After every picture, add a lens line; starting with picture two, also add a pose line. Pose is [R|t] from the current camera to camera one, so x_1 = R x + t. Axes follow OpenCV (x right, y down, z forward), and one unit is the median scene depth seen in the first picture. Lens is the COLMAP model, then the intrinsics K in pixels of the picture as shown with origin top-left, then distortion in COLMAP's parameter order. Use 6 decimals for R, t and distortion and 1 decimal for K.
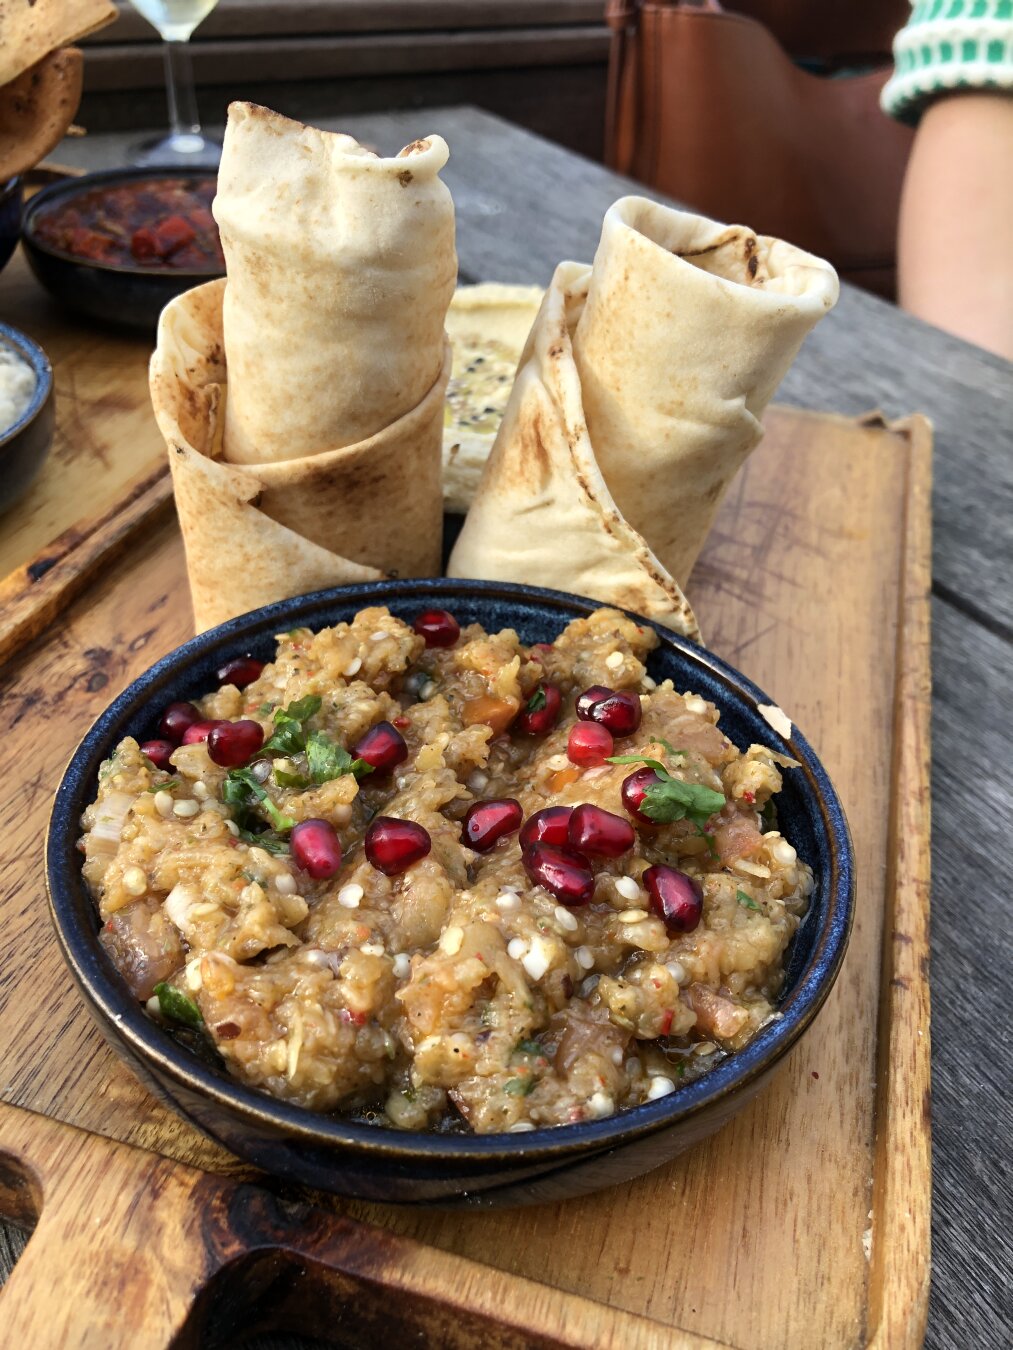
lens RADIAL K [[1134.4, 0, 506.5], [0, 1134.4, 675.0], [0, 0, 1]] dist [0.009098, -0.017386]
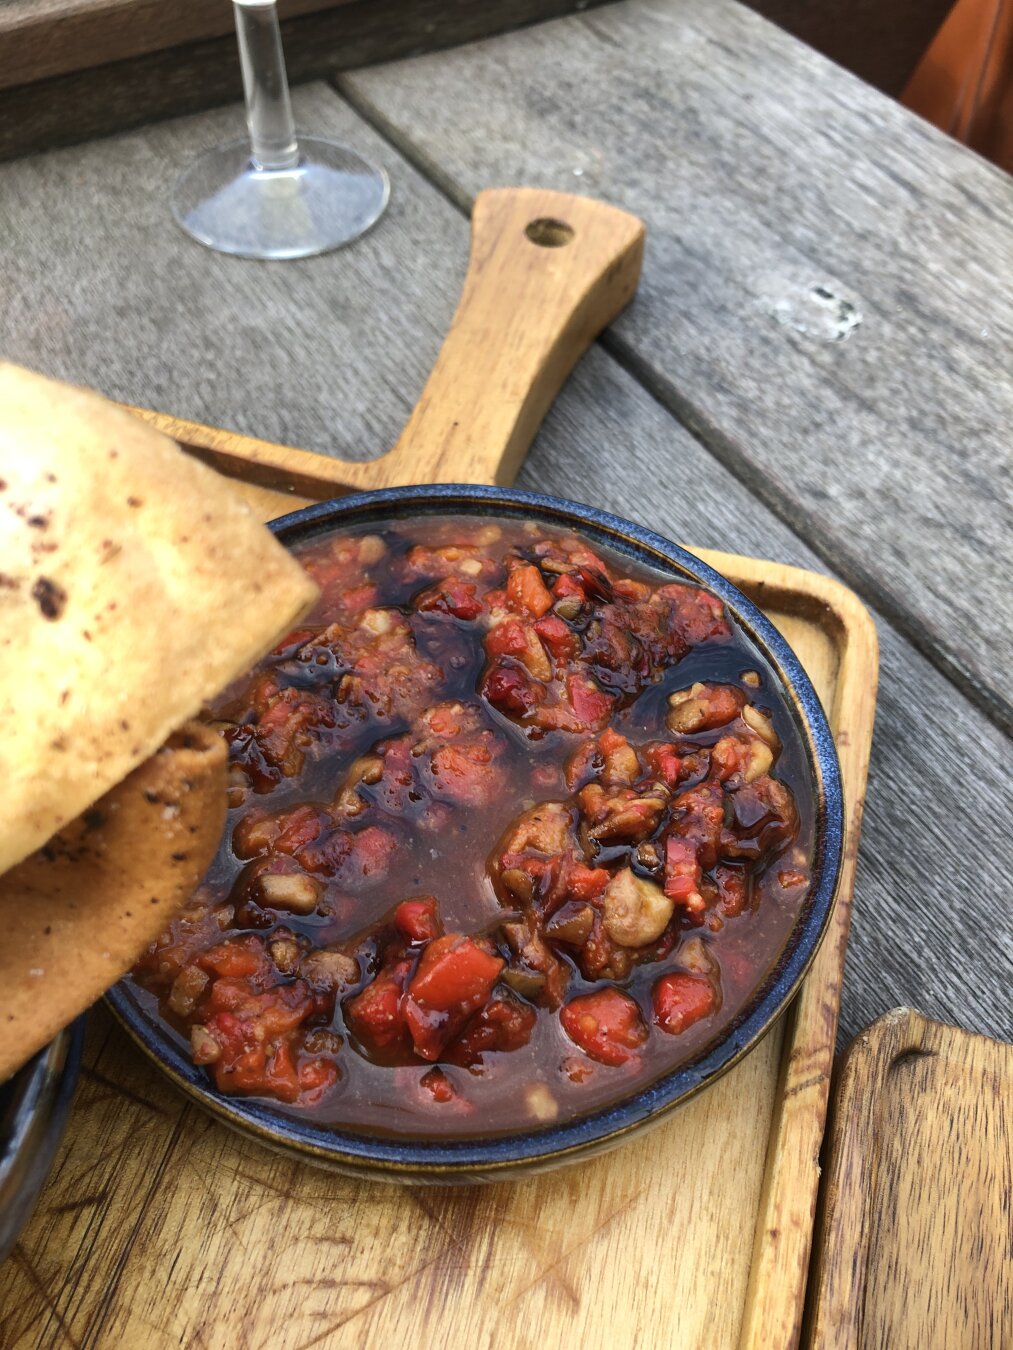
lens RADIAL K [[1134.4, 0, 506.5], [0, 1134.4, 675.0], [0, 0, 1]] dist [0.009098, -0.017386]
pose [[0.999383, -0.027824, -0.021445, -0.286453], [0.032433, 0.965360, 0.258898, -0.659889], [0.013499, -0.259434, 0.965667, 0.693039]]
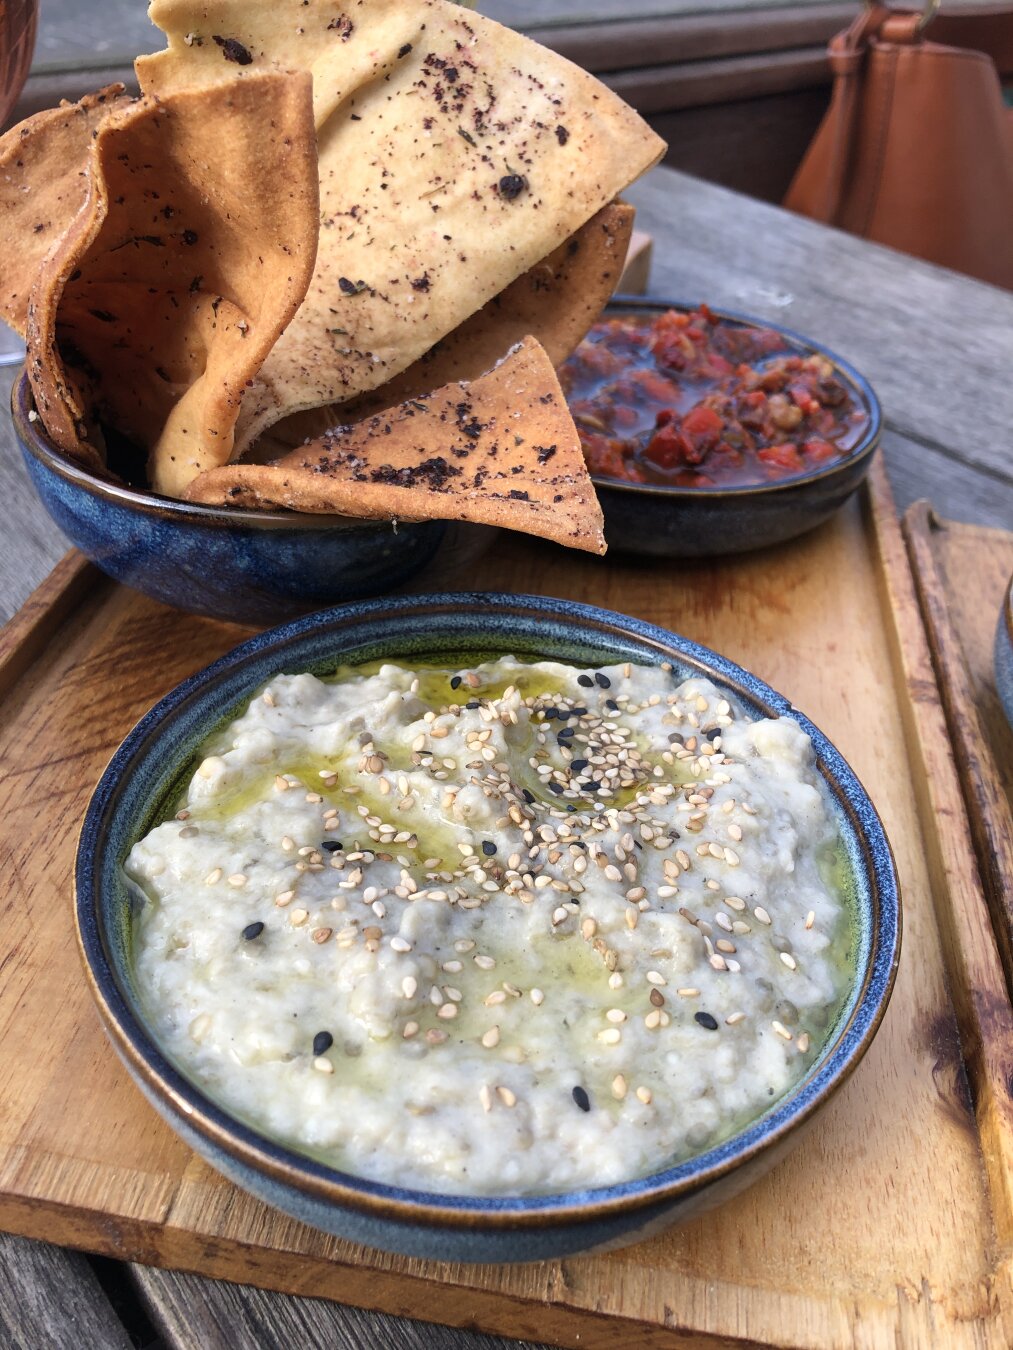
lens RADIAL K [[1124.8, 0, 474.5], [0, 1124.8, 673.7], [0, 0, 1]] dist [0.083900, -0.005707]
pose [[0.991046, -0.081969, 0.105402, -0.584175], [0.083721, 0.996413, -0.012300, -0.253136], [-0.104016, 0.021014, 0.994354, 0.292428]]
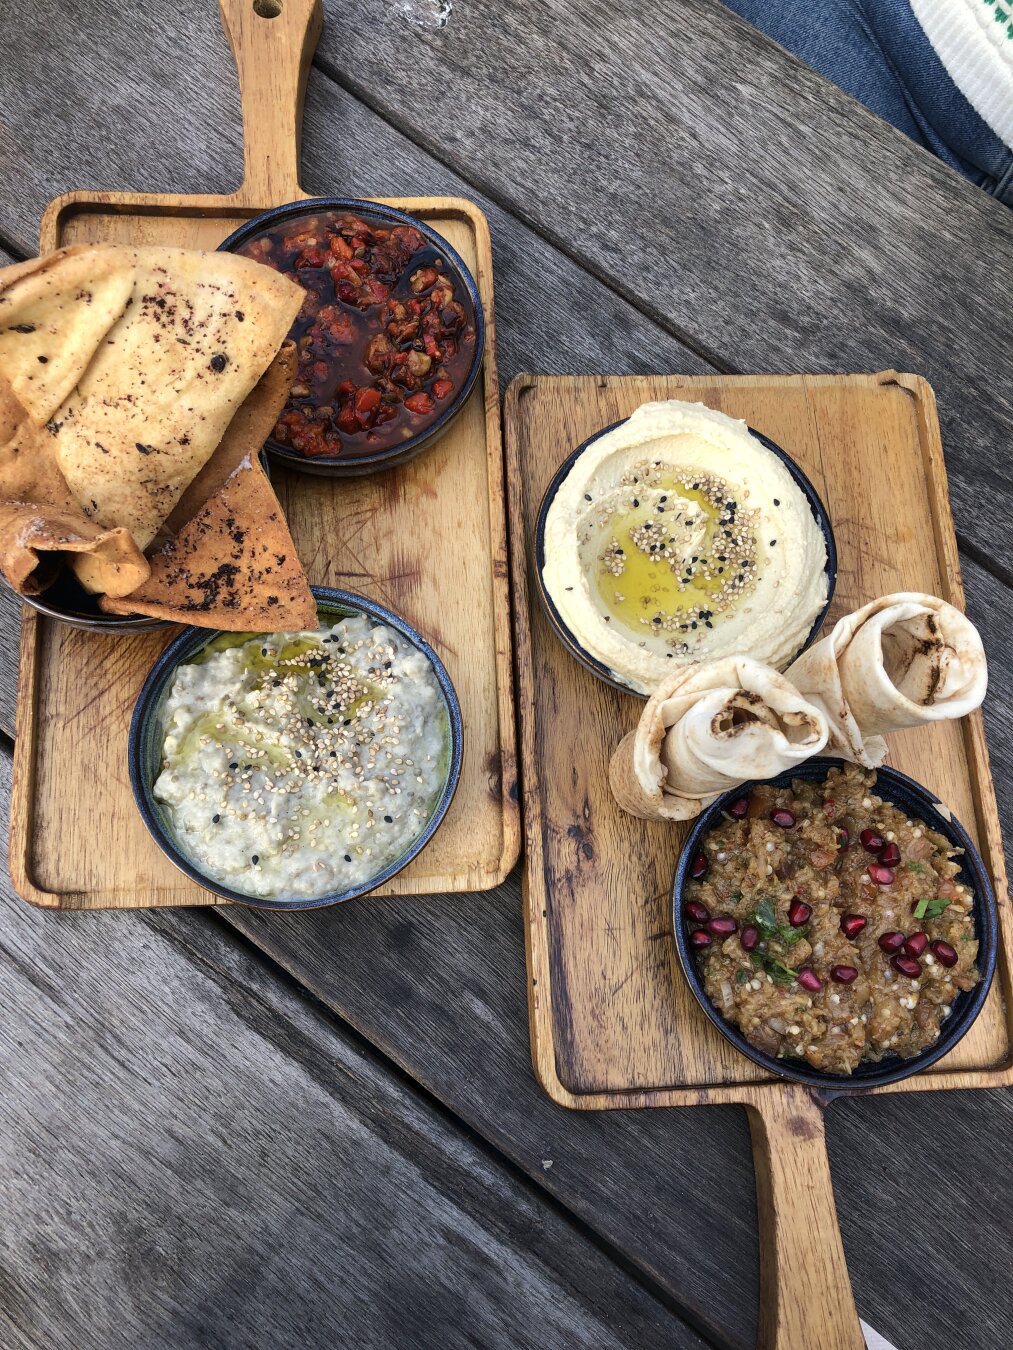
lens RADIAL K [[1134.4, 0, 506.5], [0, 1134.4, 675.0], [0, 0, 1]] dist [0.009098, -0.017386]
pose [[0.941560, -0.327555, 0.078572, -0.377514], [0.203133, 0.738208, 0.643262, -1.023958], [-0.268706, -0.589709, 0.761604, -0.171039]]
